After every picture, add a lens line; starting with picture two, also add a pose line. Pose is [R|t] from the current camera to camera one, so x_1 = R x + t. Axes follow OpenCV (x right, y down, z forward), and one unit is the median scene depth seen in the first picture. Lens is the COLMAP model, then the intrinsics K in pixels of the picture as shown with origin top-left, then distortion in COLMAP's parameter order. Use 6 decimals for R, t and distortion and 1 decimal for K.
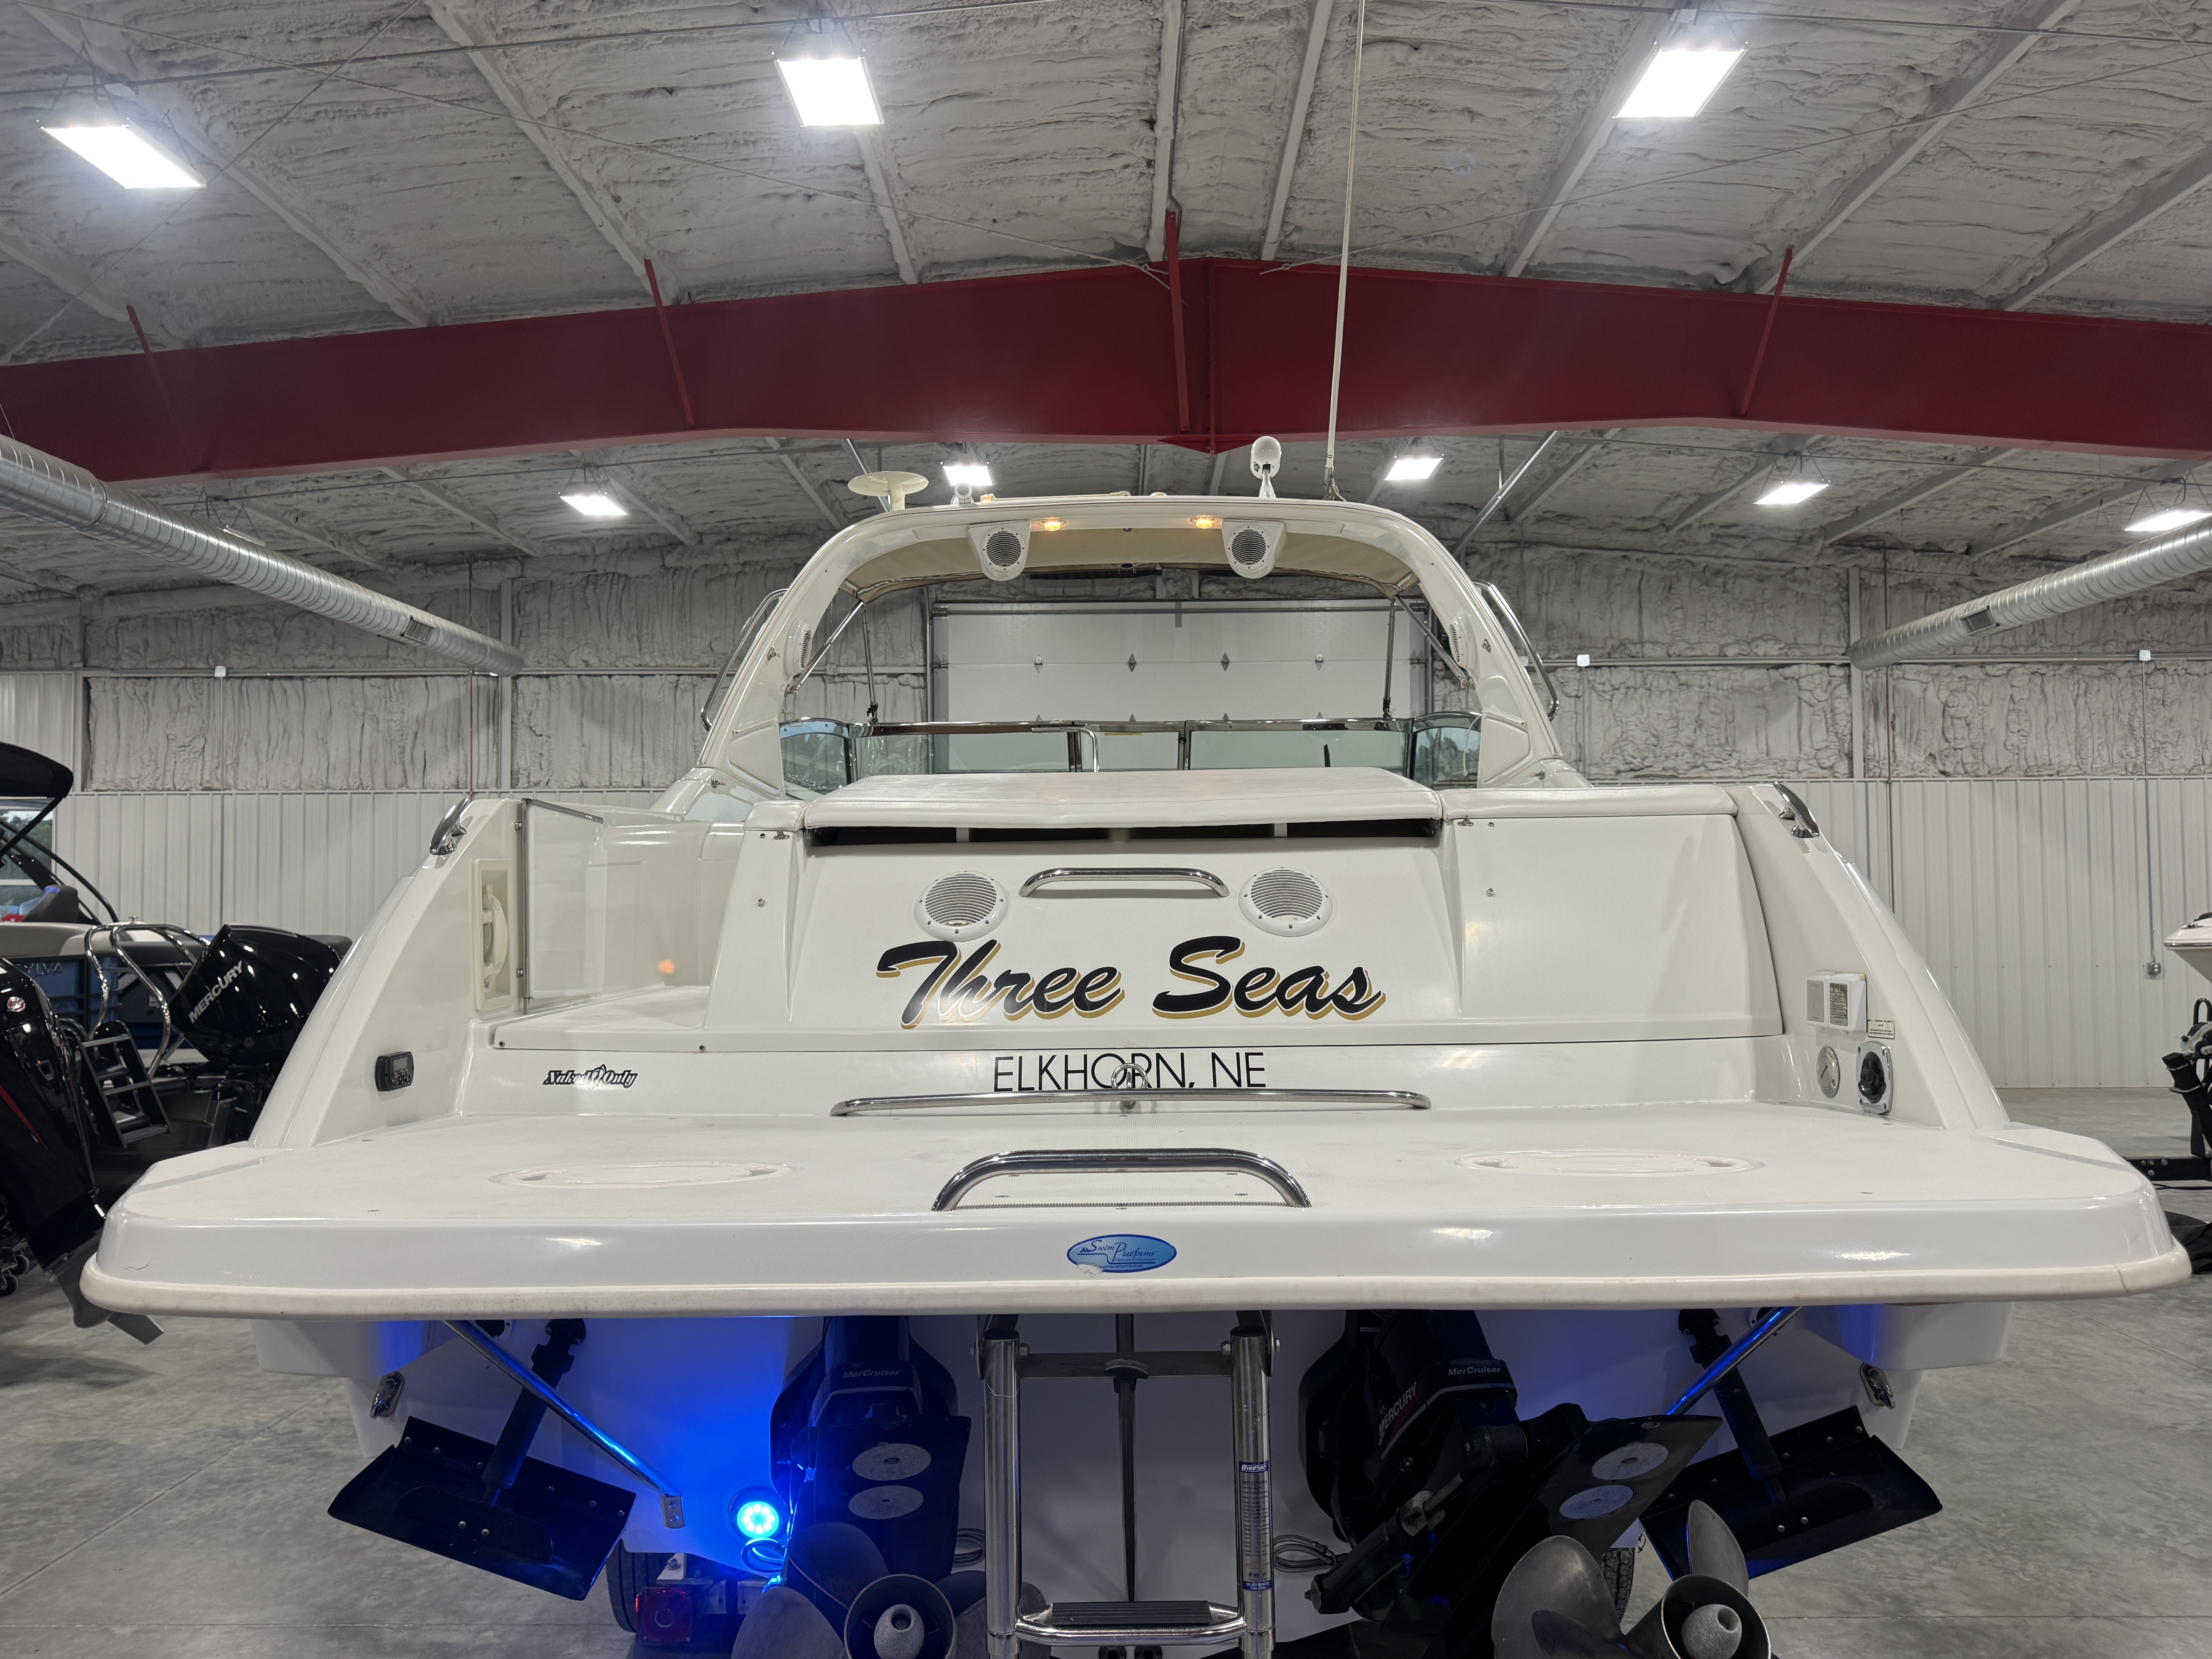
lens RADIAL K [[1539.2, 0, 1106.0], [0, 1539.2, 829.5], [0, 0, 1]] dist [0.000185, -0.001279]
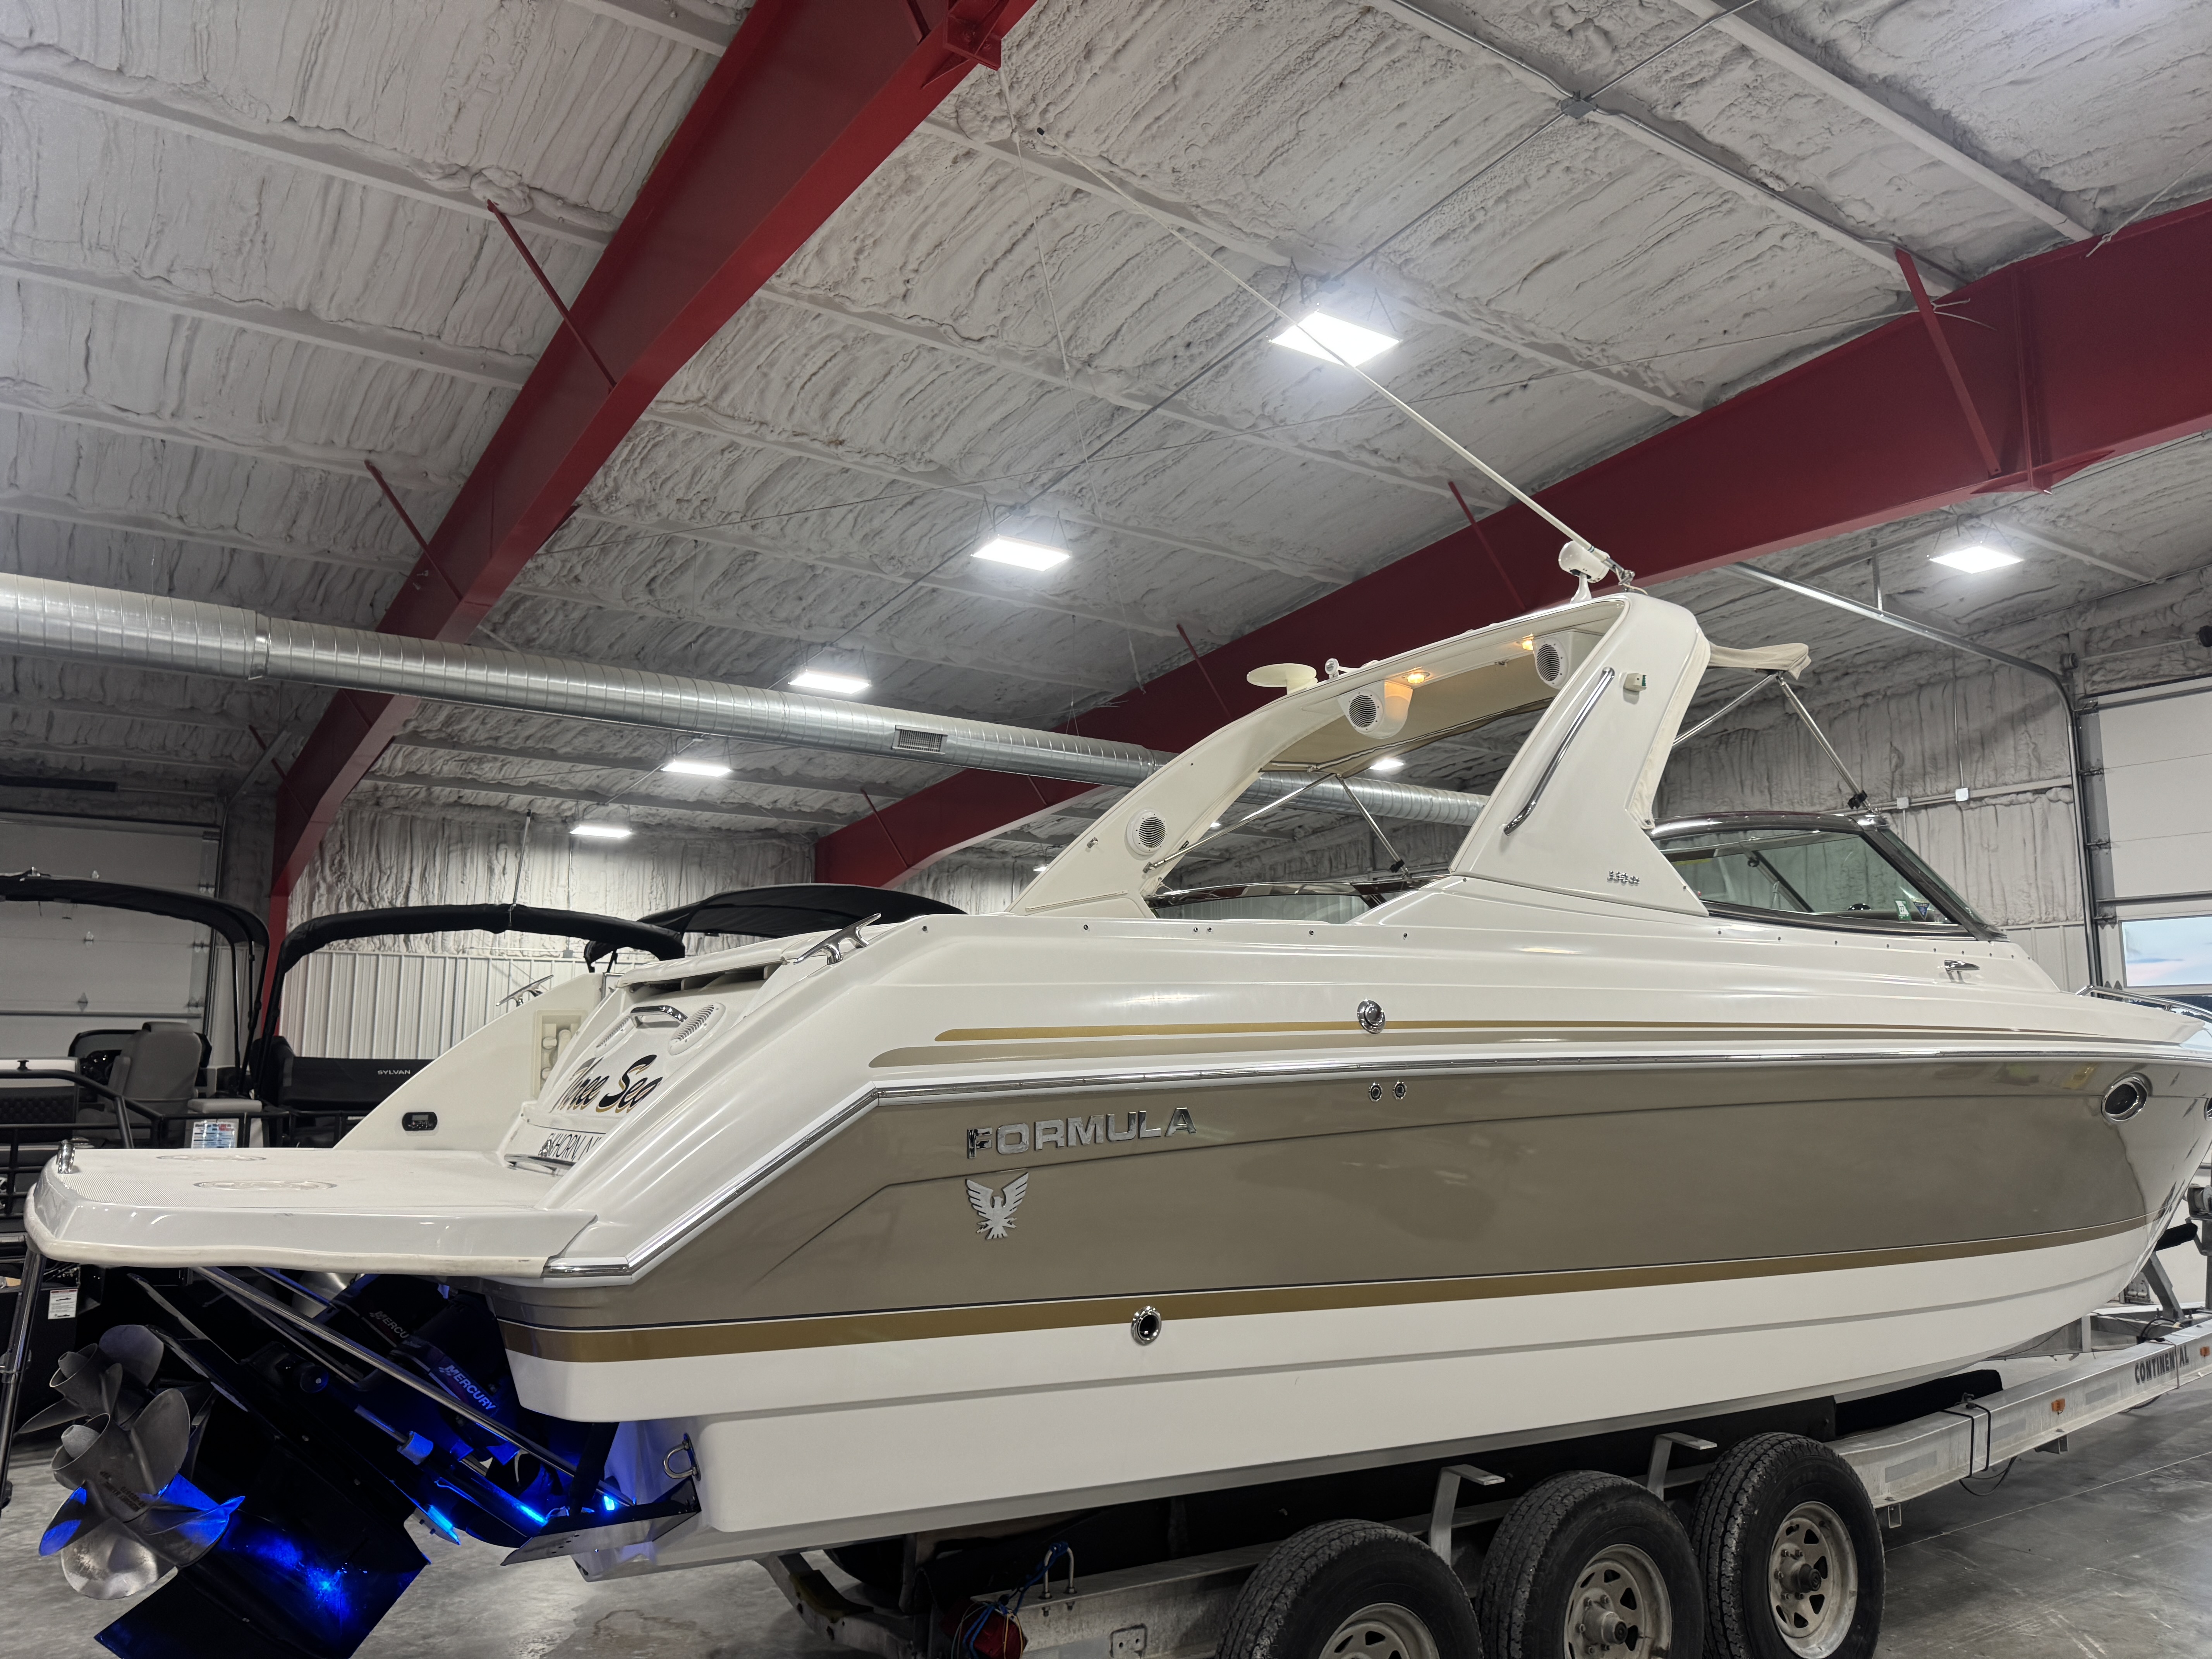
lens RADIAL K [[1544.3, 0, 1106.0], [0, 1544.3, 829.5], [0, 0, 1]] dist [0.031269, -0.000047]
pose [[0.584494, -0.121089, -0.802312, 0.249074], [0.033462, 0.991558, -0.125274, 0.011755], [0.810708, 0.046375, 0.583612, 0.076460]]
